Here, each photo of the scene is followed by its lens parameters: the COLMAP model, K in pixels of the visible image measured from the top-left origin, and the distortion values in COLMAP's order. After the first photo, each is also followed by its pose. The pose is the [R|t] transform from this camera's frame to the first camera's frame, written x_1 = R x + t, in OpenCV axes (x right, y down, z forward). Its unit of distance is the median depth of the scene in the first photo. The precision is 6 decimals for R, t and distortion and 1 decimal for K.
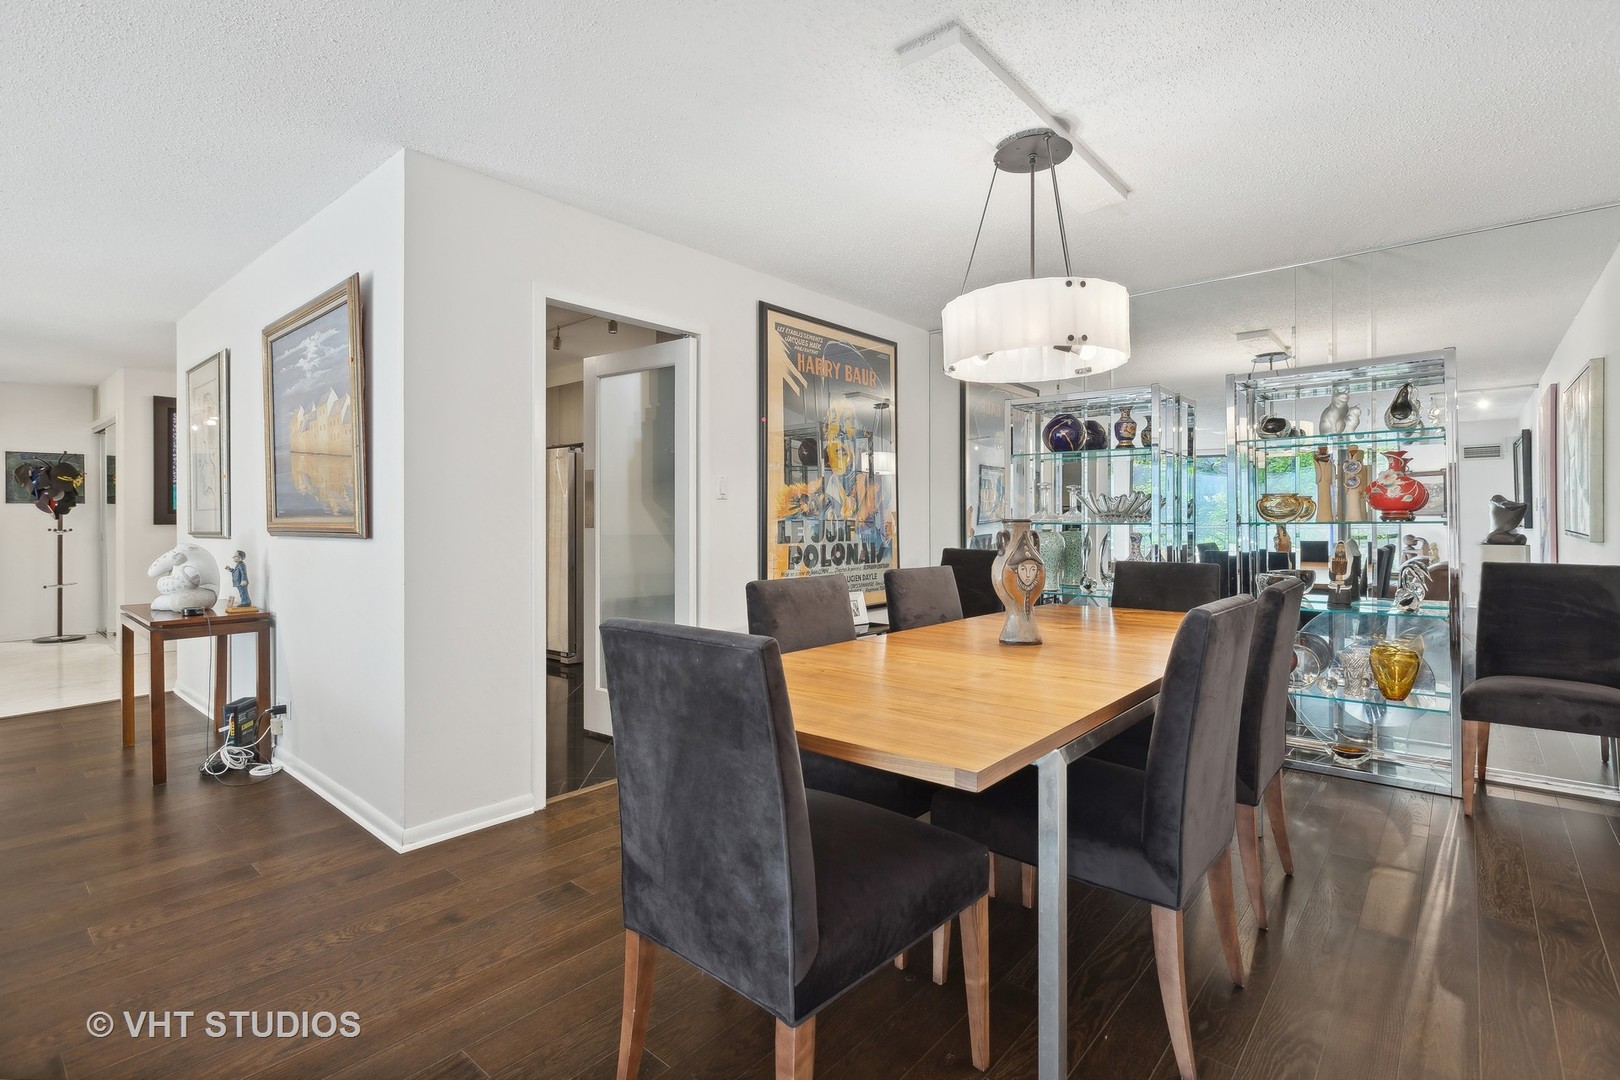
lens RADIAL K [[766.5, 0, 810.1], [0, 766.5, 533.7], [0, 0, 1]] dist [-0.013799, -0.001424]
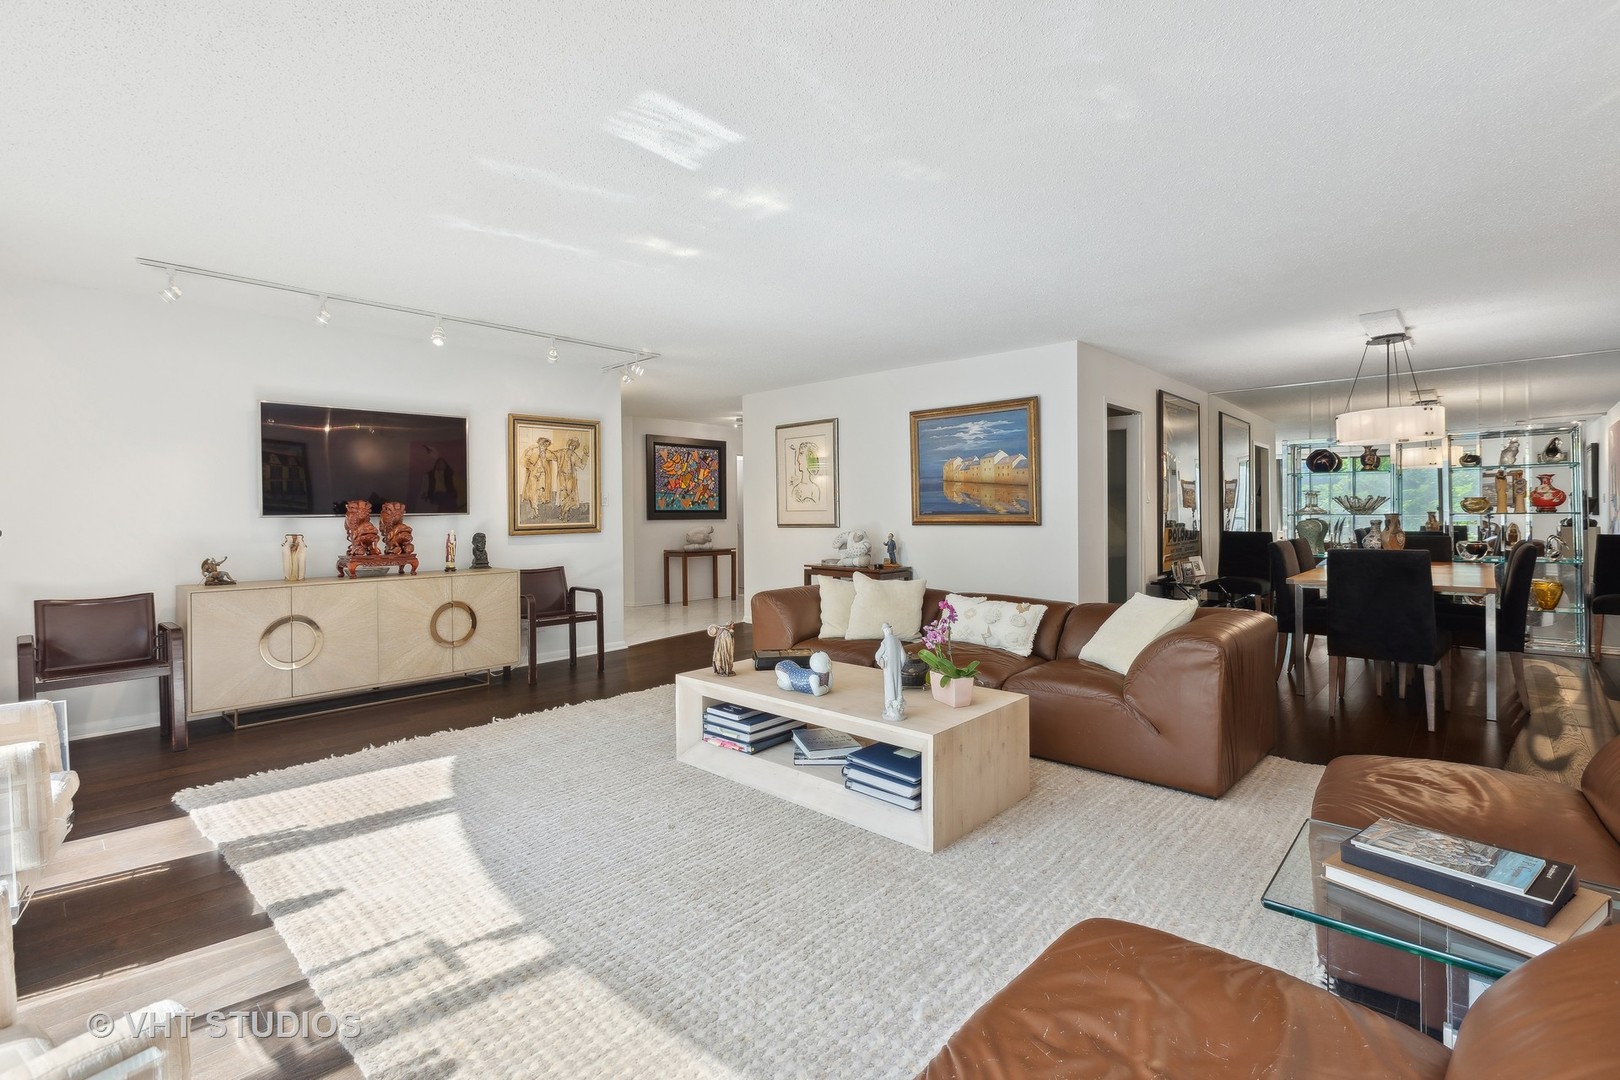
lens RADIAL K [[729.2, 0, 799.5], [0, 729.2, 526.2], [0, 0, 1]] dist [-0.002799, -0.000385]
pose [[0.999139, -0.007886, -0.040726, -0.899046], [0.008326, 0.999909, 0.010650, -0.015277], [0.040638, -0.010980, 0.999114, -0.776509]]
